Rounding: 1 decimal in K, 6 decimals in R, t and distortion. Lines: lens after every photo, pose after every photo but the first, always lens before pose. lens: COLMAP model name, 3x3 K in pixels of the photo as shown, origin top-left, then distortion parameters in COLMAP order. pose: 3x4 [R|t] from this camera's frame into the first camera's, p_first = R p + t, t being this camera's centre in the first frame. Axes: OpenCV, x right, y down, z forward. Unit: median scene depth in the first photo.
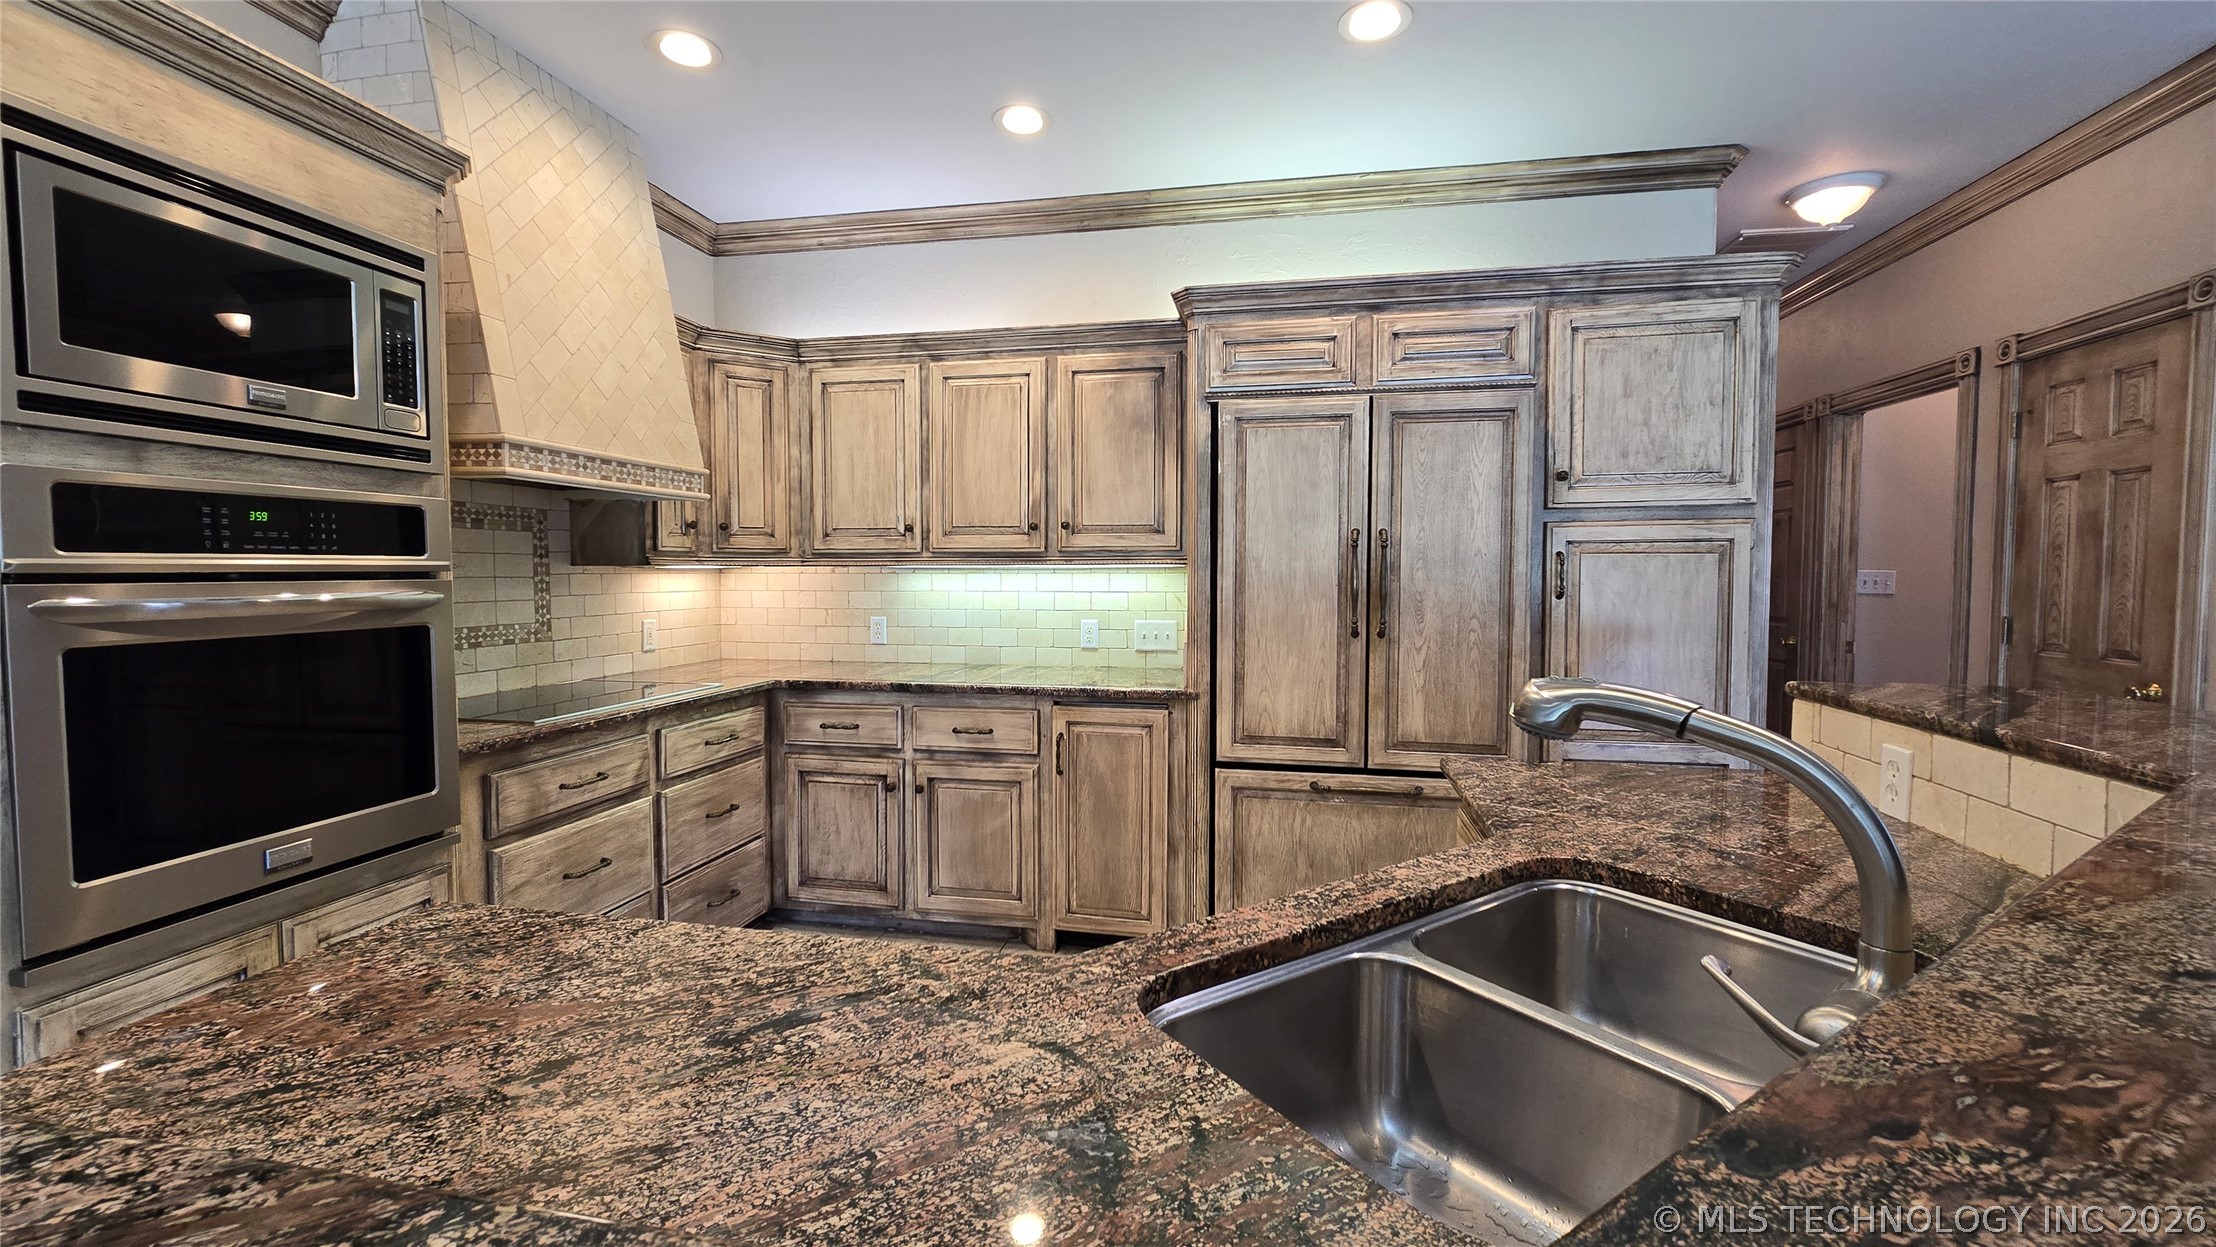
lens RADIAL K [[899.7, 0, 1101.9], [0, 899.7, 608.4], [0, 0, 1]] dist [0.000470, -0.000100]
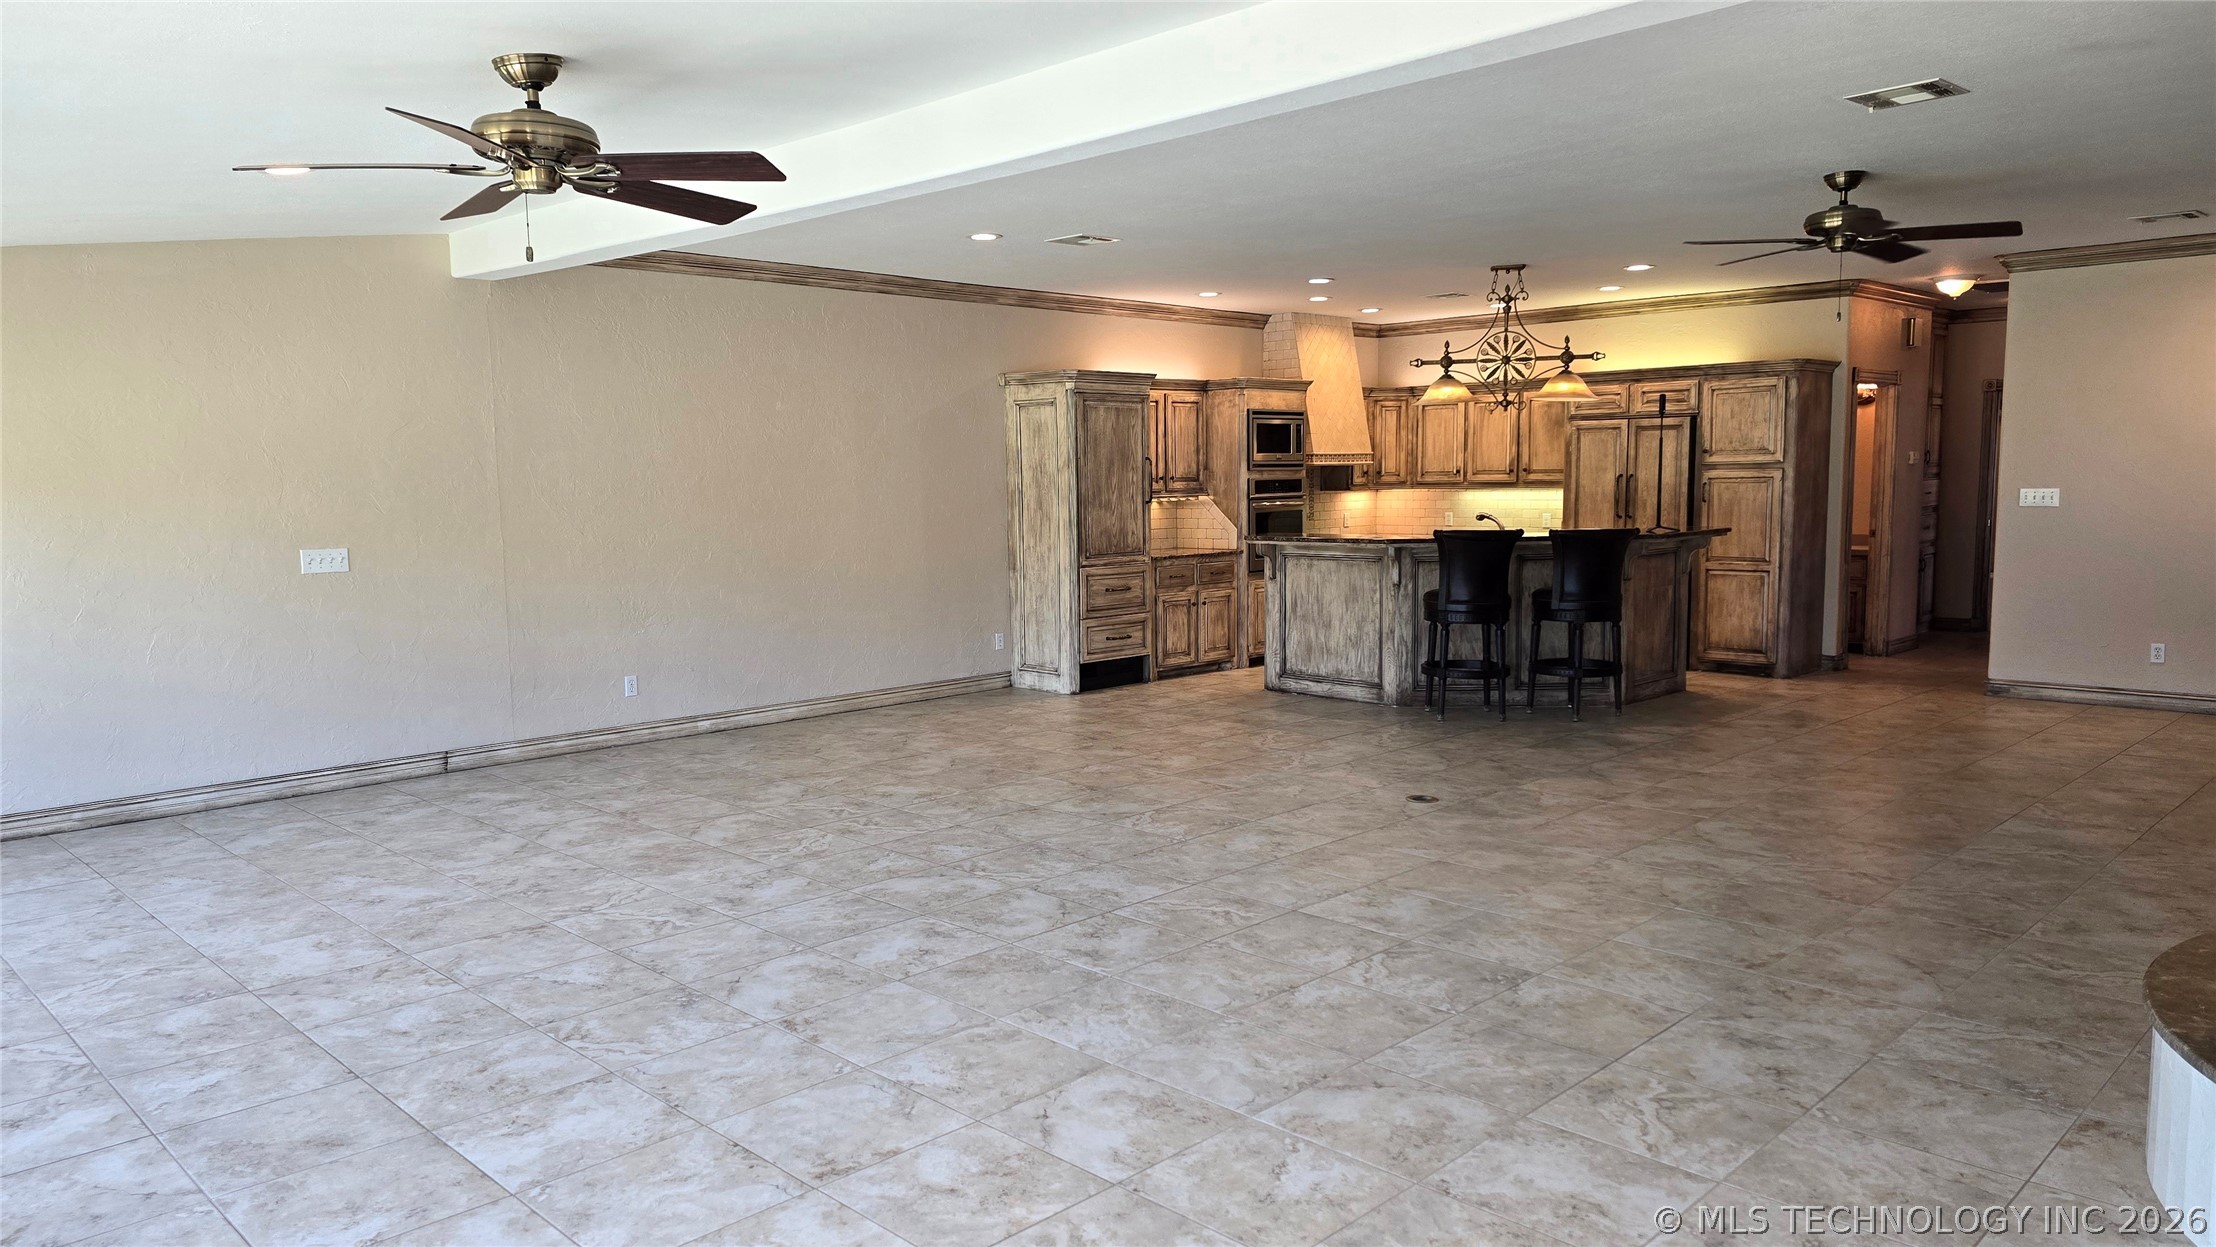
lens RADIAL K [[1465.7, 0, 1091.4], [0, 1465.7, 625.3], [0, 0, 1]] dist [0.143477, -0.258625]
pose [[0.827747, 0.046060, -0.559208, 1.310253], [-0.008571, 0.997547, 0.069477, 0.052045], [0.561037, -0.052716, 0.826111, -3.039226]]
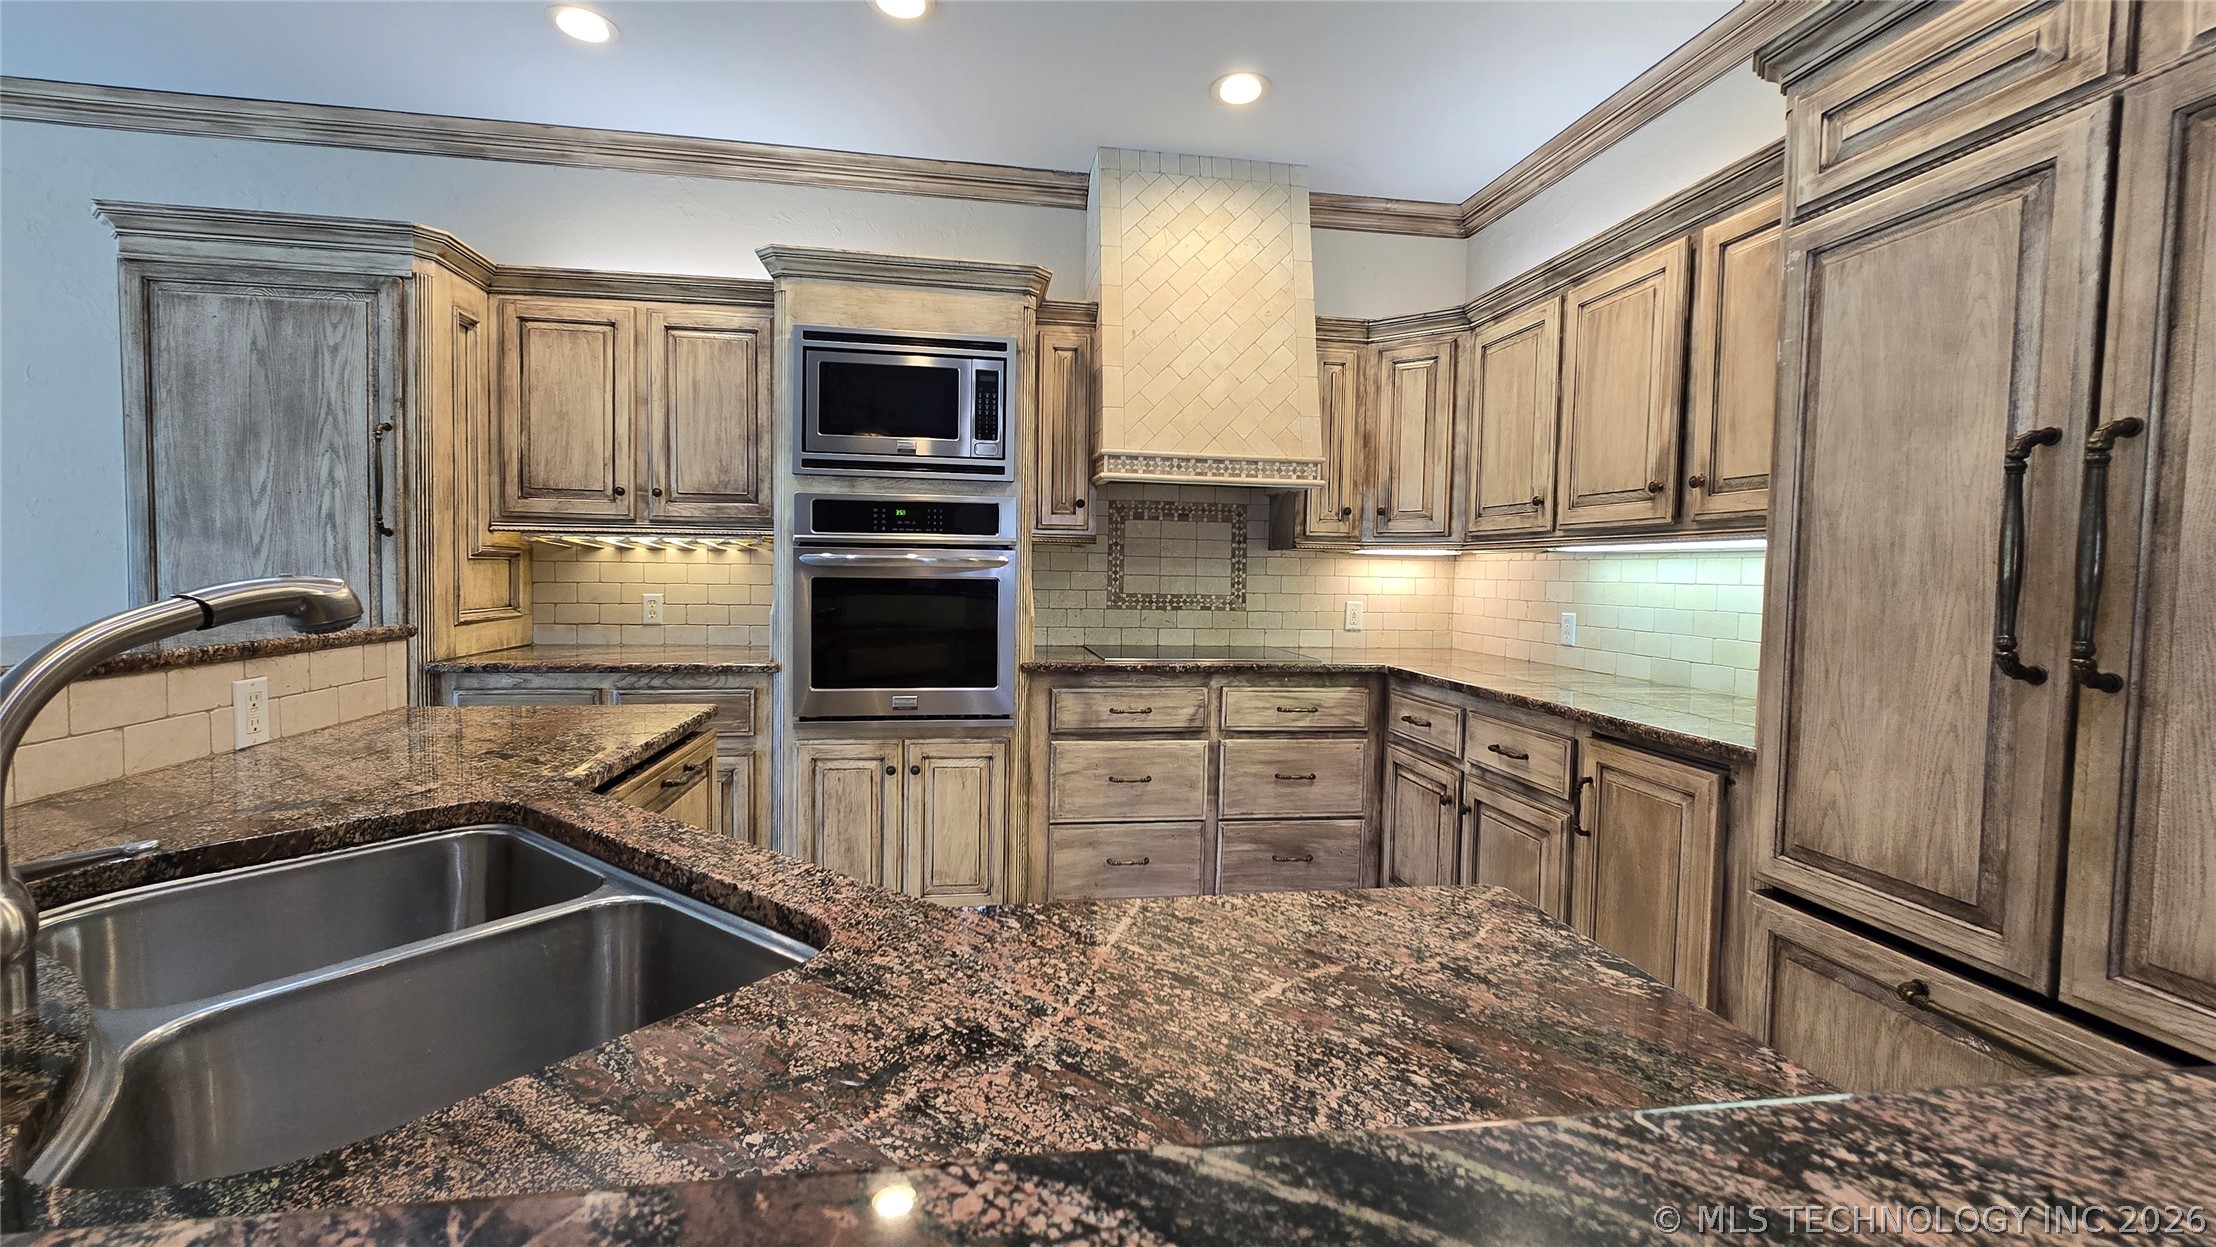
lens RADIAL K [[899.7, 0, 1101.9], [0, 899.7, 608.4], [0, 0, 1]] dist [0.000470, -0.000100]
pose [[0.345247, 0.045728, -0.937397, 0.504591], [-0.056159, 0.998029, 0.028002, 0.009200], [0.936830, 0.042976, 0.347135, 0.416606]]
